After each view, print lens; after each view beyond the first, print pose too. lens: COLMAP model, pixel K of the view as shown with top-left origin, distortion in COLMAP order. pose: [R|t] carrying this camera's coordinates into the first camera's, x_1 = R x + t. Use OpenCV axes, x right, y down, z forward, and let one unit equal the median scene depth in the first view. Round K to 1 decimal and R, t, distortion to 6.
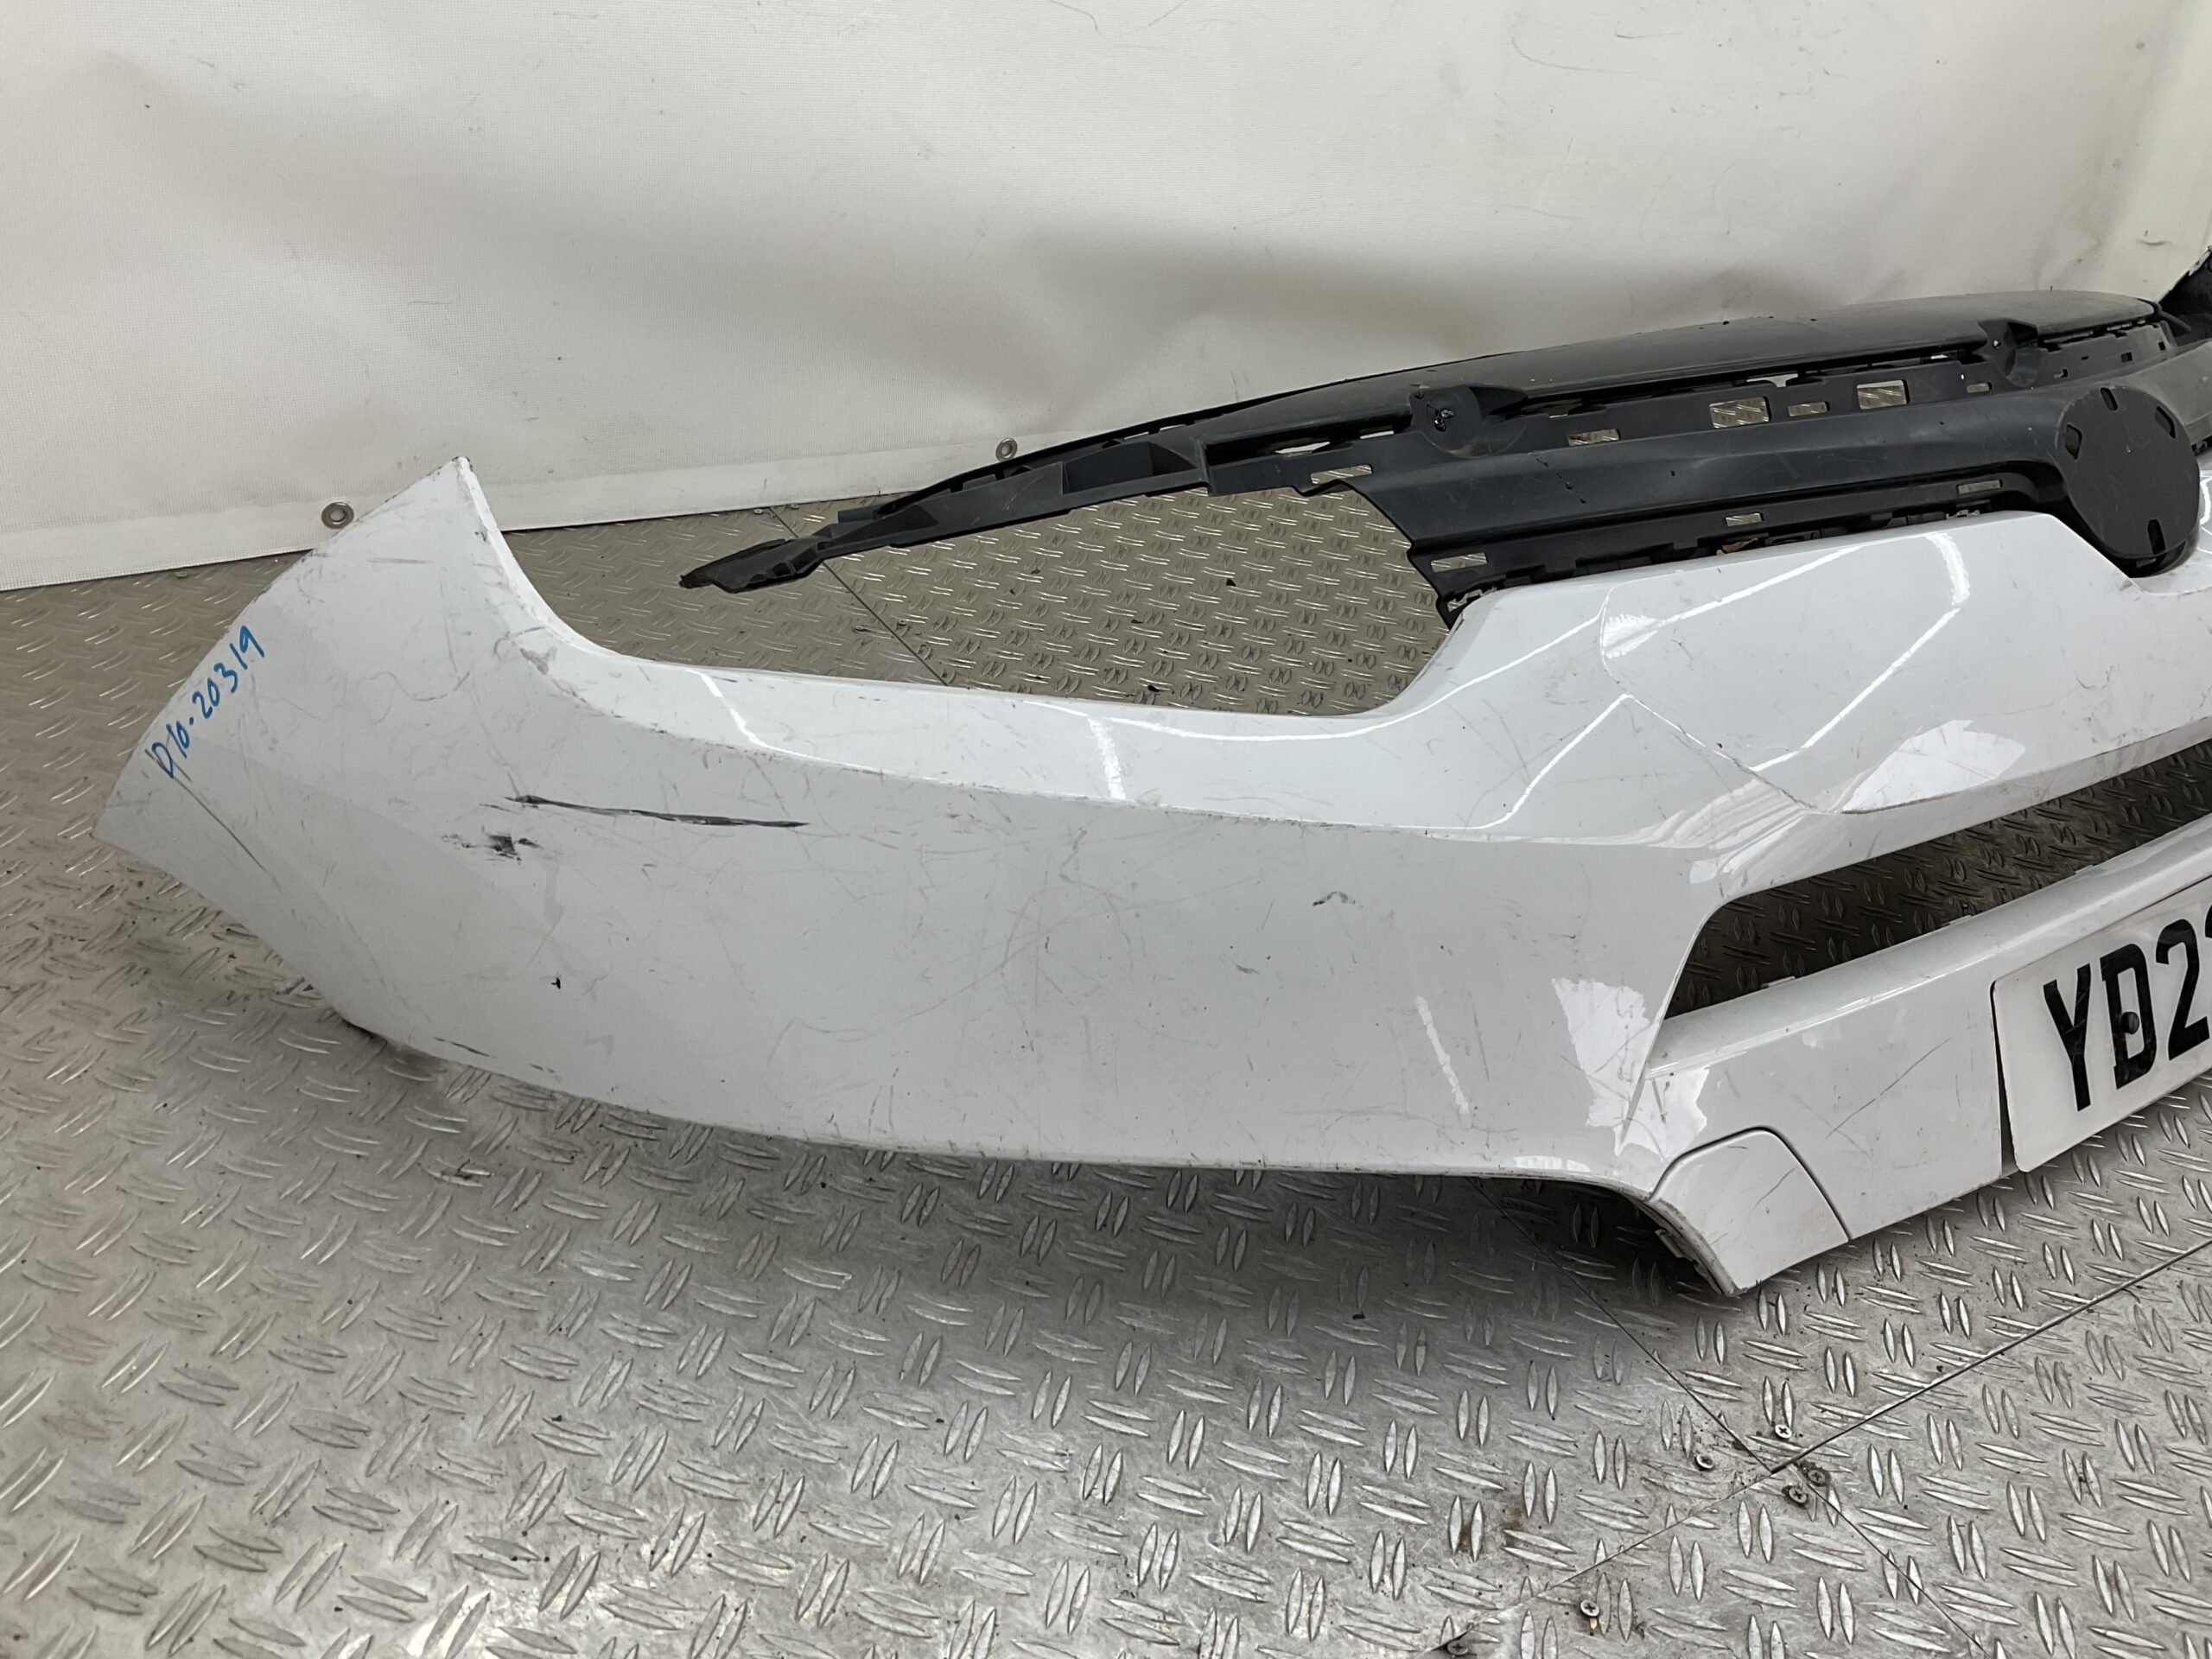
lens RADIAL K [[1805.6, 0, 1101.6], [0, 1805.6, 822.1], [0, 0, 1]] dist [0.046126, -0.078679]
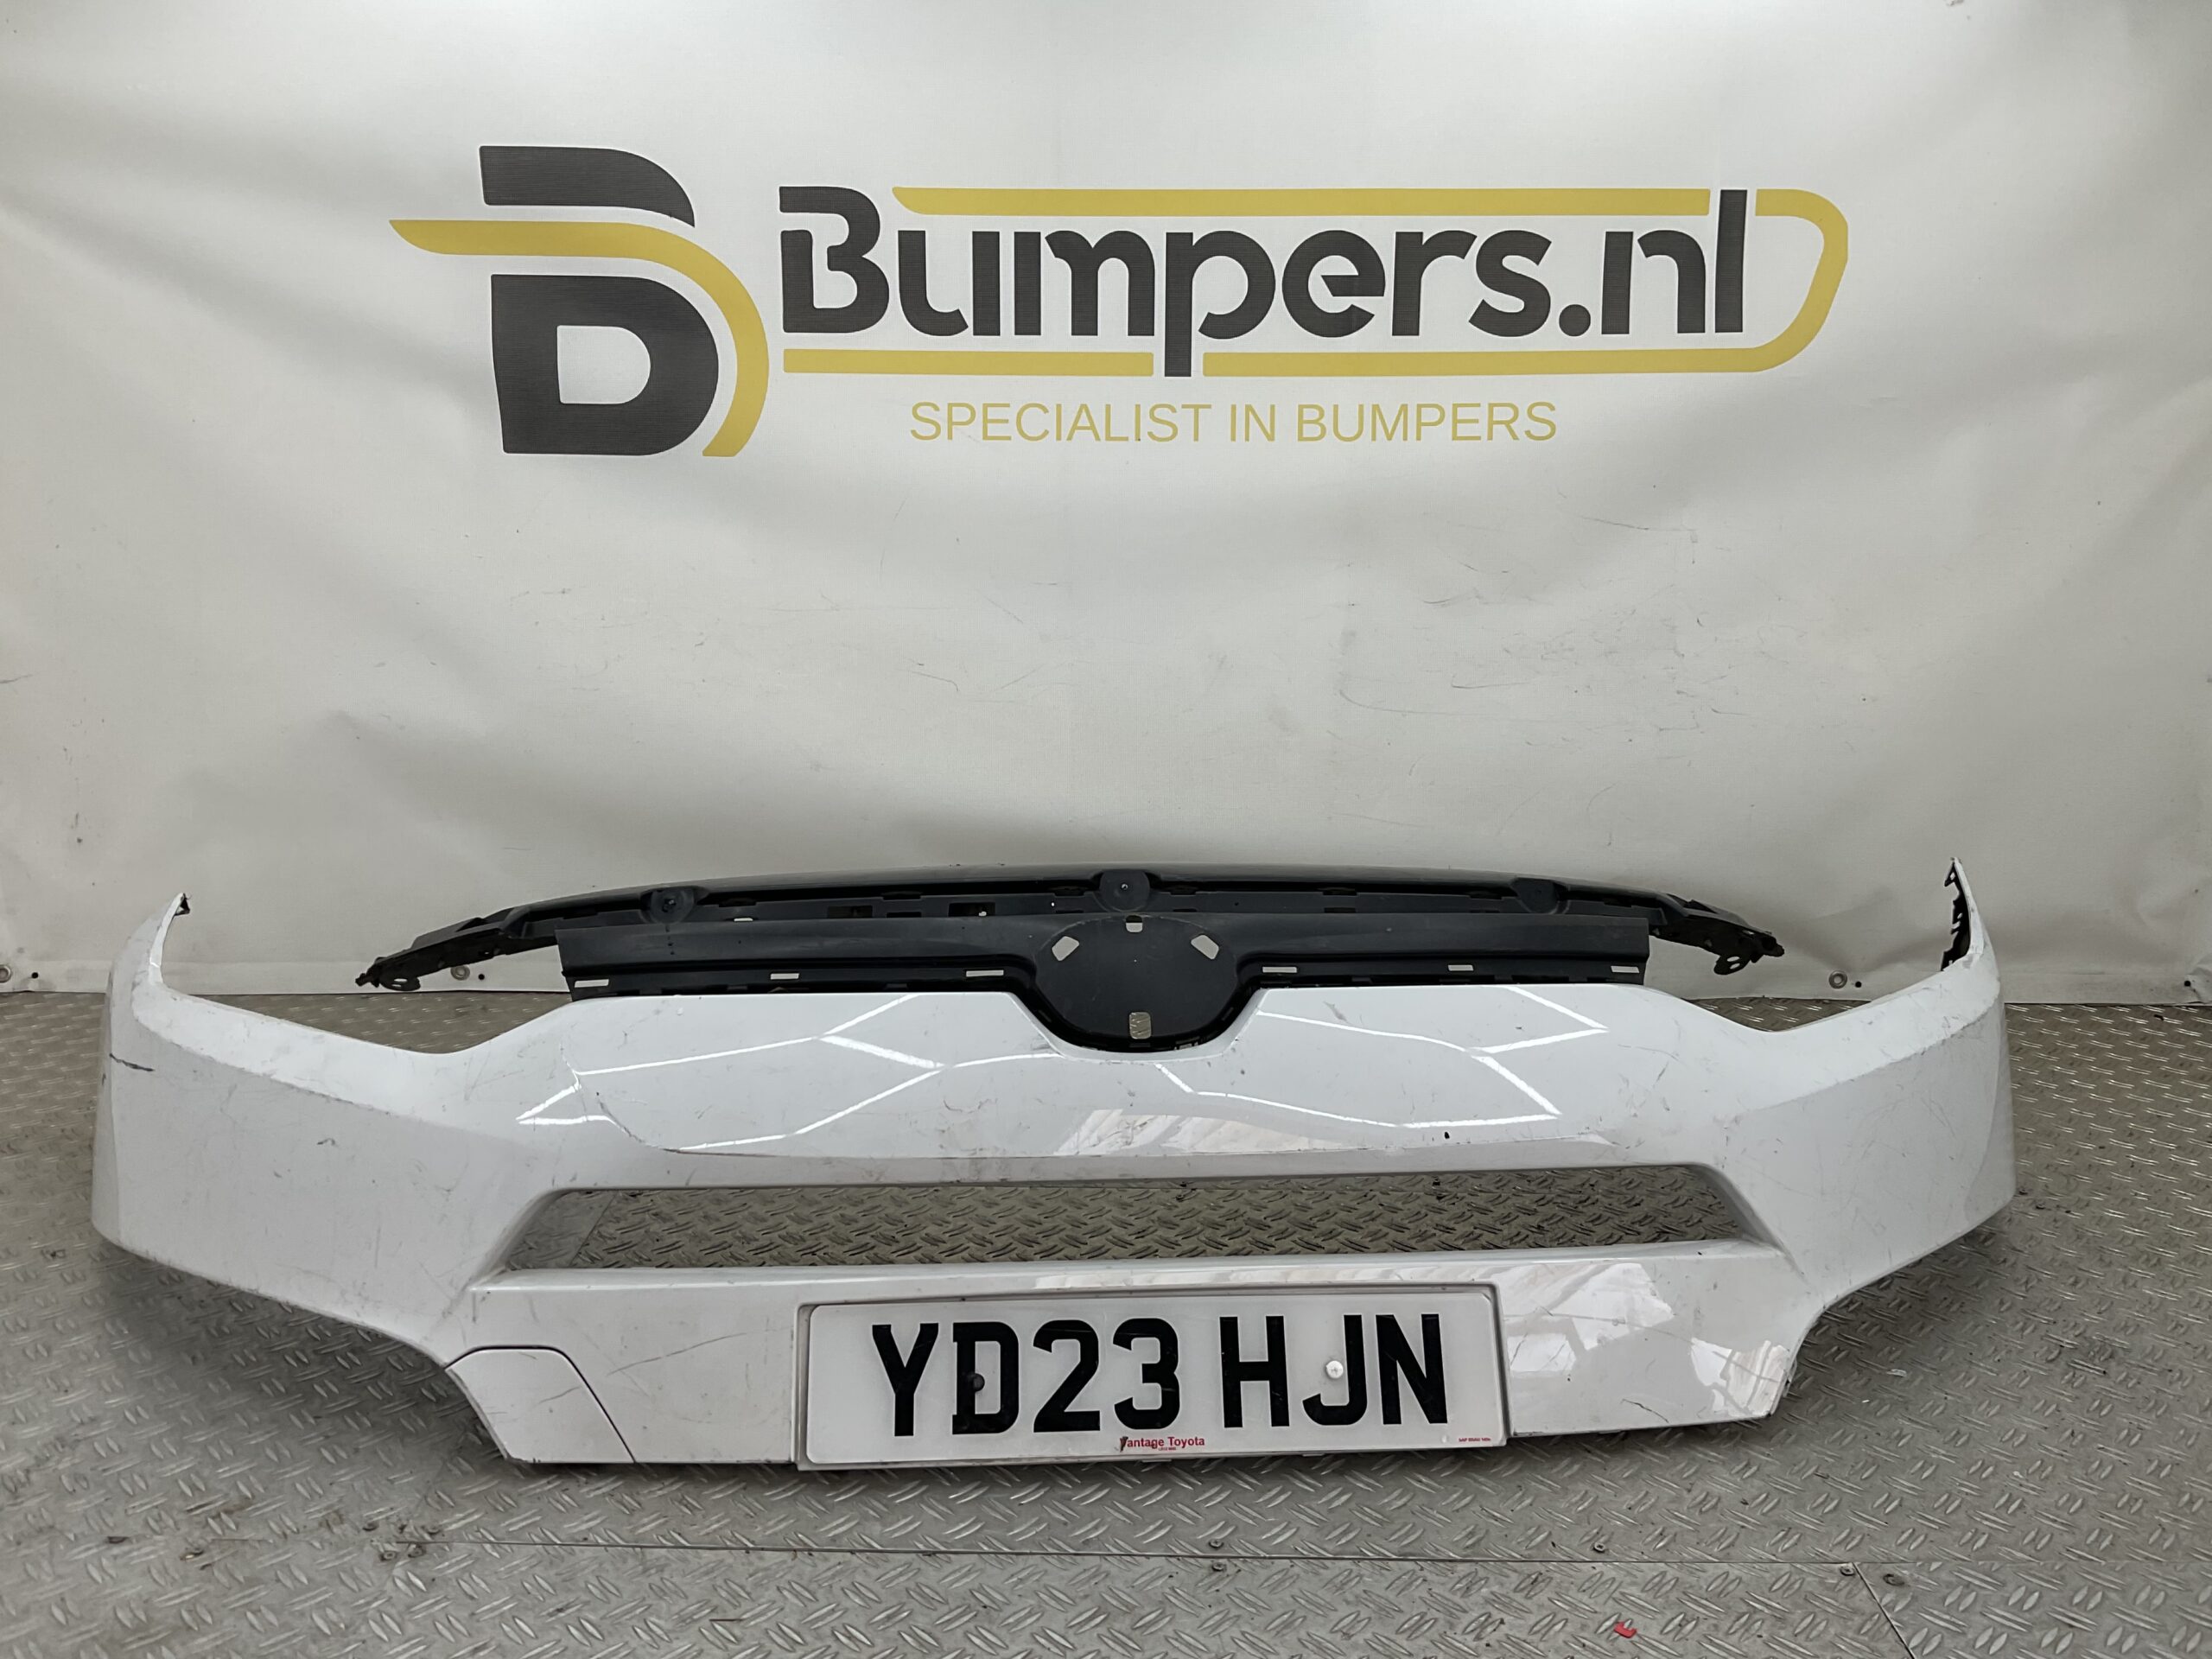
lens RADIAL K [[1813.7, 0, 1094.6], [0, 1813.7, 818.1], [0, 0, 1]] dist [0.045193, -0.076231]
pose [[0.853632, 0.013832, -0.520692, 1.377312], [-0.191493, 0.937975, -0.289020, 0.097477], [0.484399, 0.346426, 0.803335, -0.134100]]
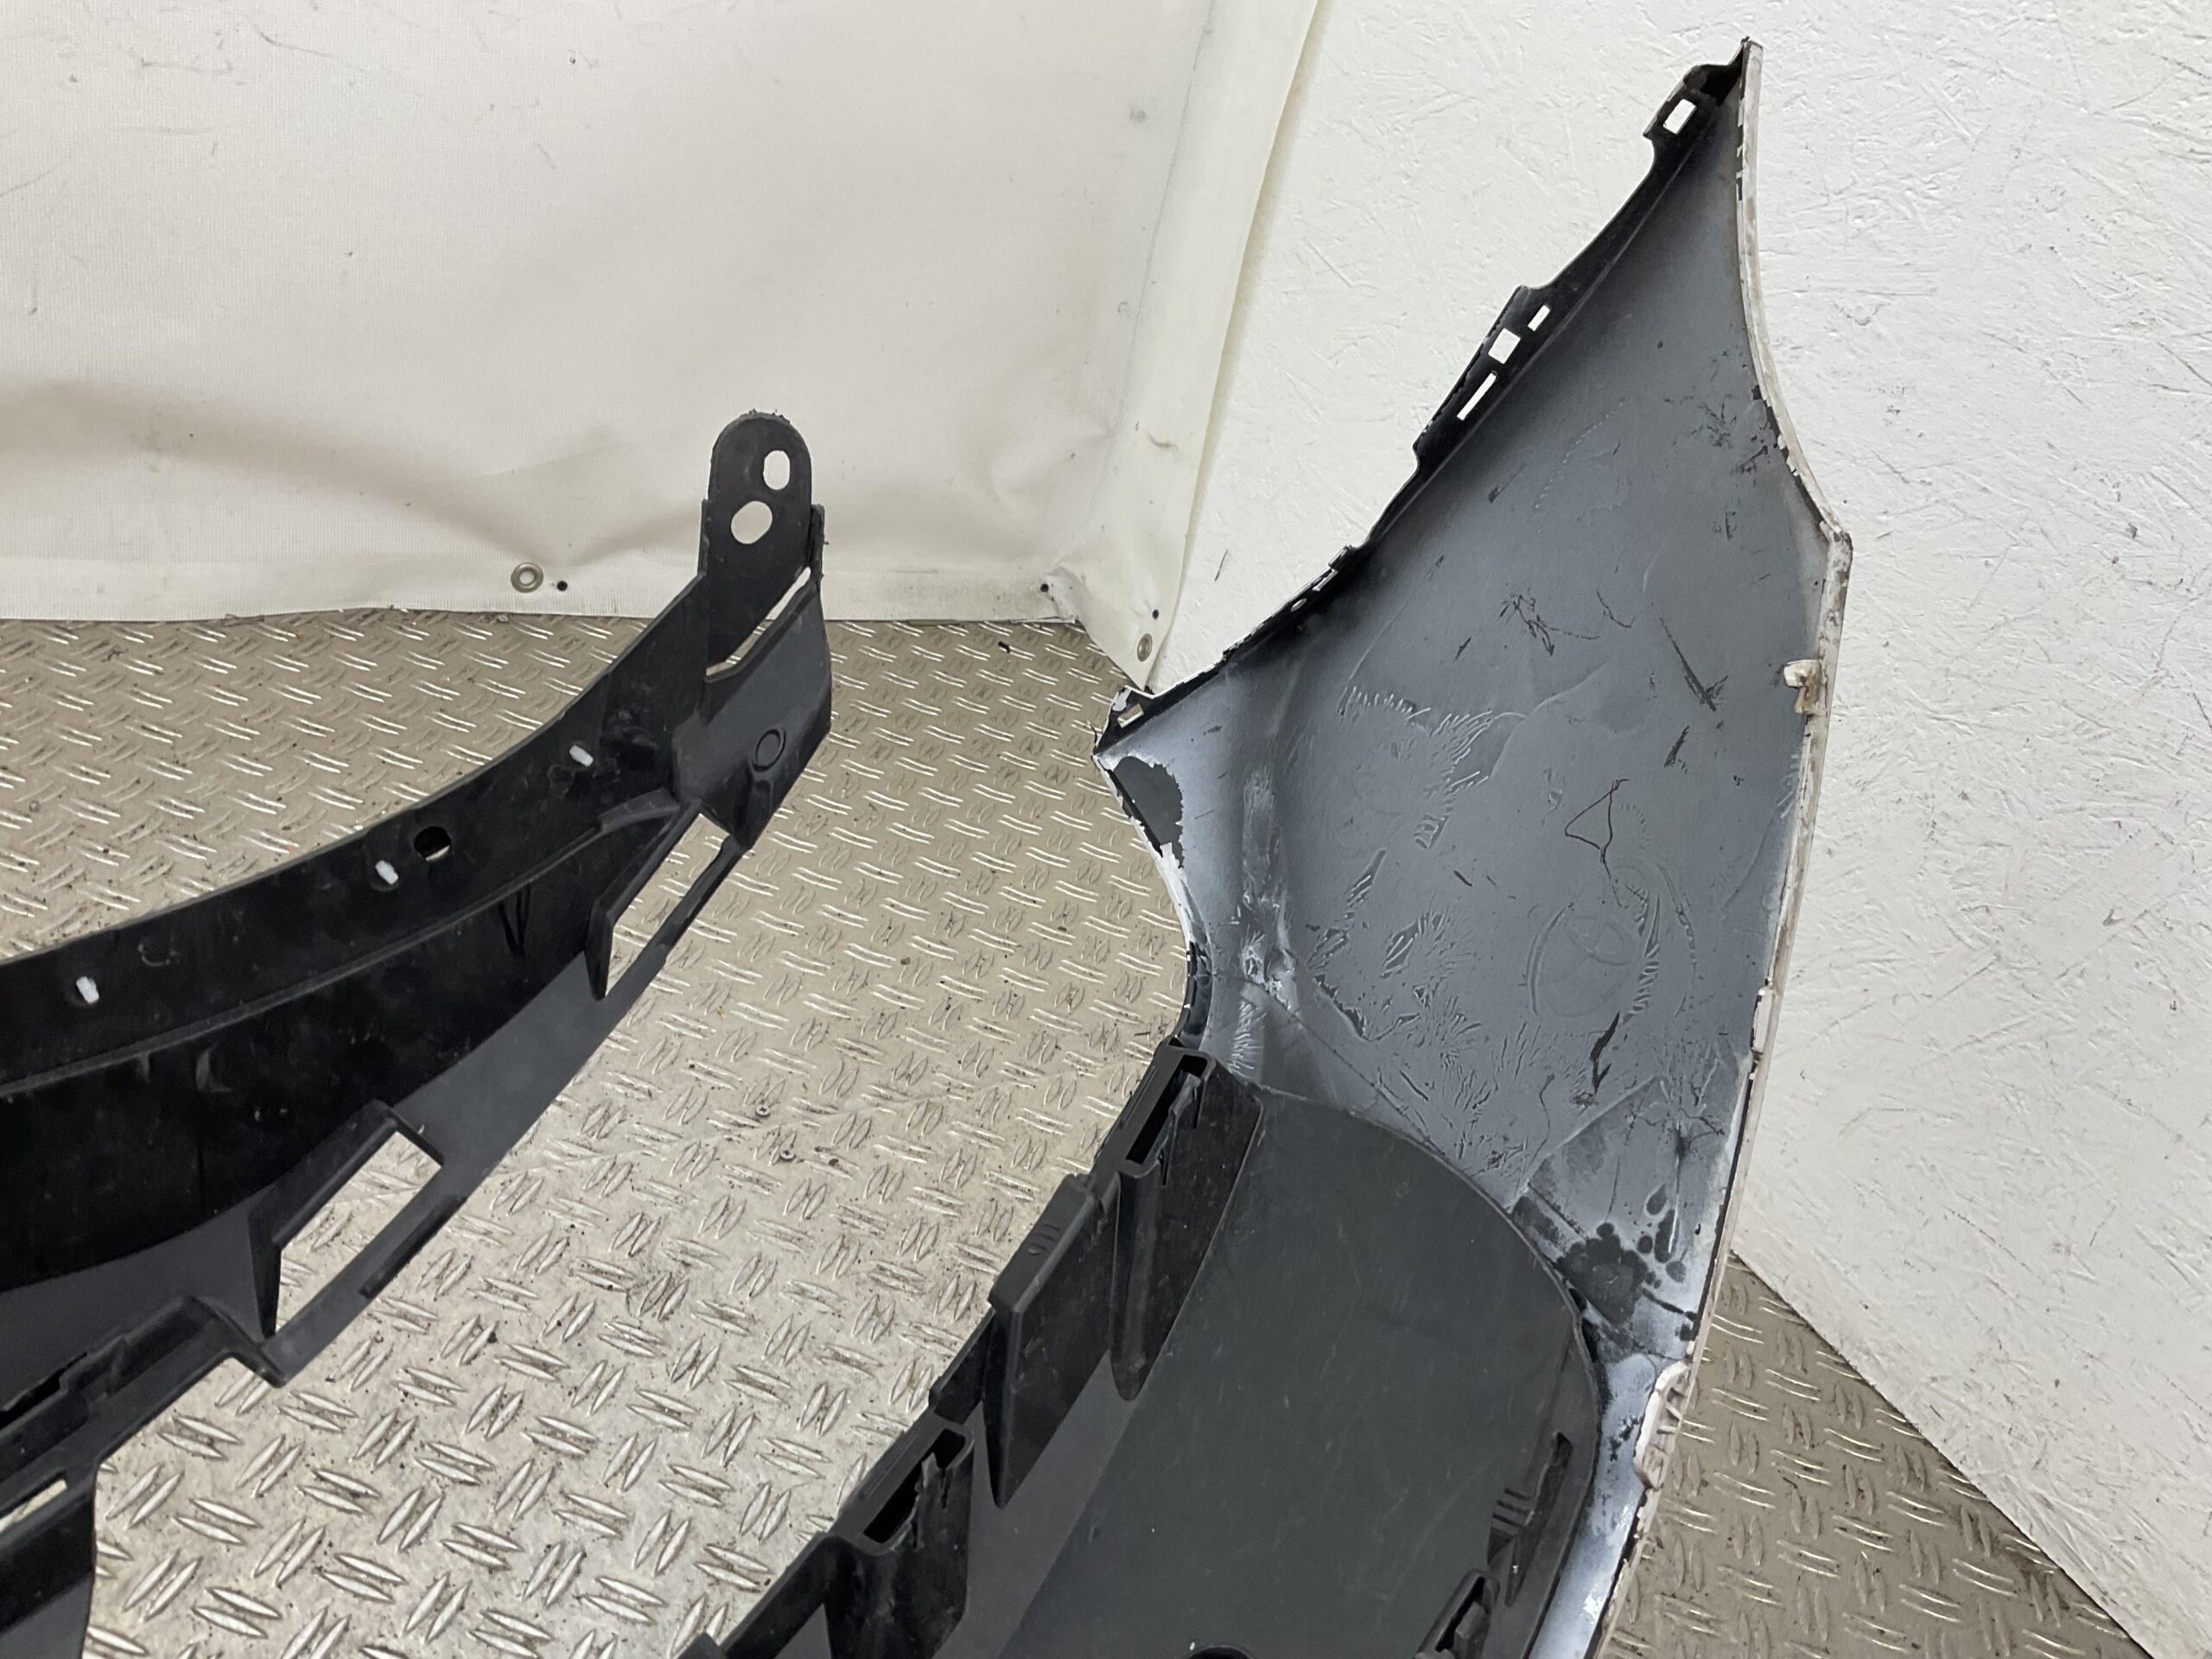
lens RADIAL K [[1755.8, 0, 1207.3], [0, 1755.8, 890.0], [0, 0, 1]] dist [-0.081284, 0.000113]
pose [[0.984377, 0.113590, 0.134537, 1.319080], [-0.112673, 0.993527, -0.014435, -0.398115], [-0.135306, -0.000950, 0.990803, 1.005708]]
